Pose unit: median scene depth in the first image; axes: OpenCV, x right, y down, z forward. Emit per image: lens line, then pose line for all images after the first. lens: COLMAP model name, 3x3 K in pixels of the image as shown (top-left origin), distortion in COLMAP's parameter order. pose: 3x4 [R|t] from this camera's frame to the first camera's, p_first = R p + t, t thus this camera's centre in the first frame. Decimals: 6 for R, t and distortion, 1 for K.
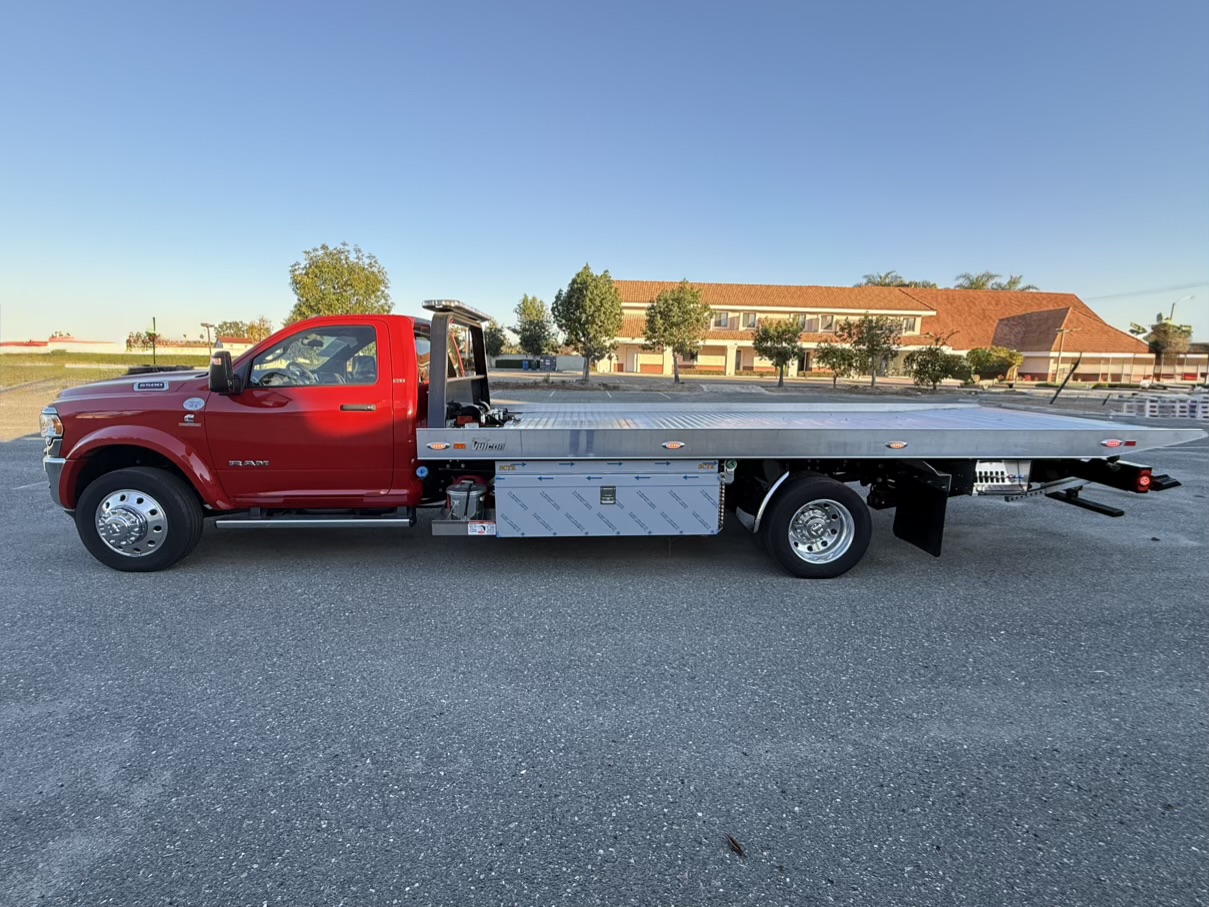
lens RADIAL K [[543.1, 0, 600.3], [0, 543.1, 460.0], [0, 0, 1]] dist [-0.002491, -0.001071]
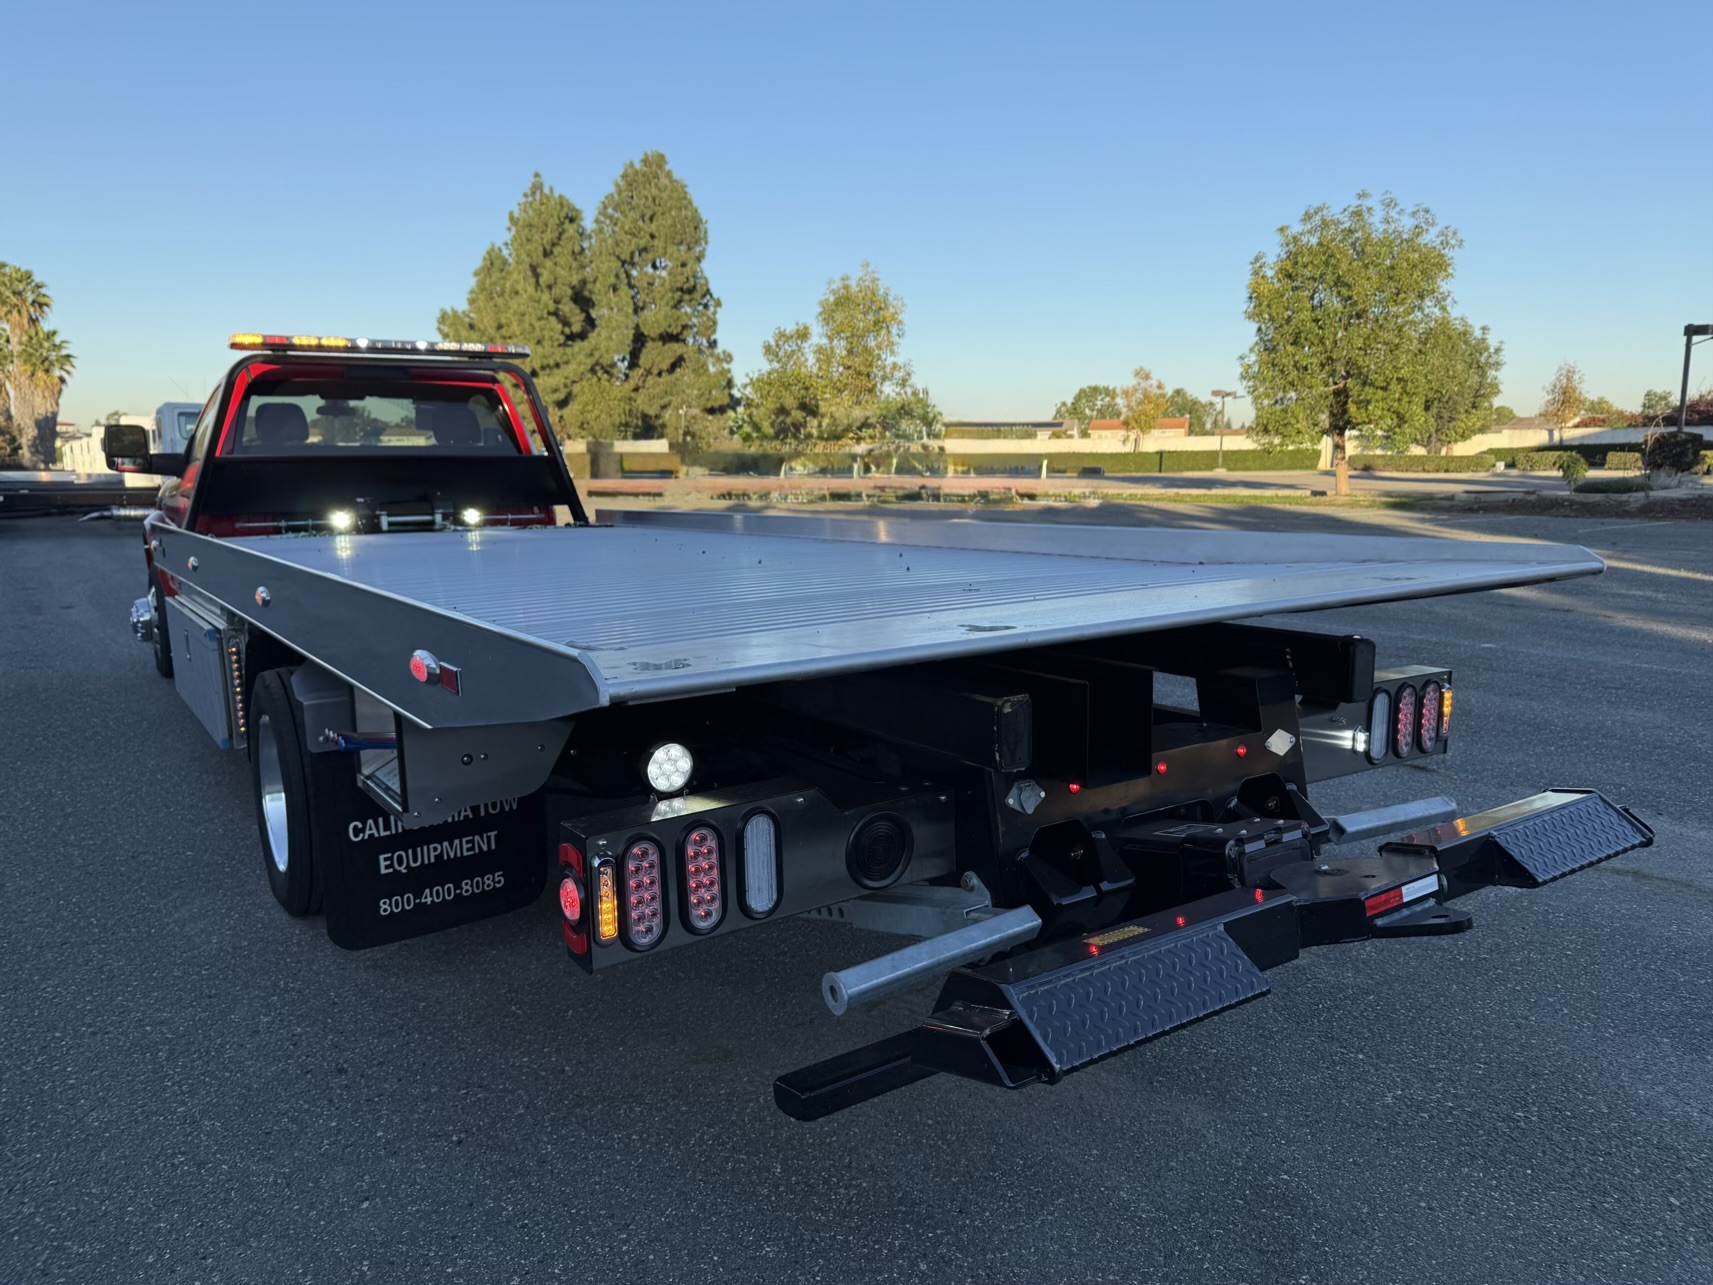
lens RADIAL K [[1208.4, 0, 864.5], [0, 1208.4, 663.5], [0, 0, 1]] dist [0.050525, -0.059295]
pose [[0.533965, 0.120458, -0.836882, 0.131675], [-0.133569, 0.989388, 0.057186, -0.007187], [0.834889, 0.081246, 0.544388, 0.076252]]
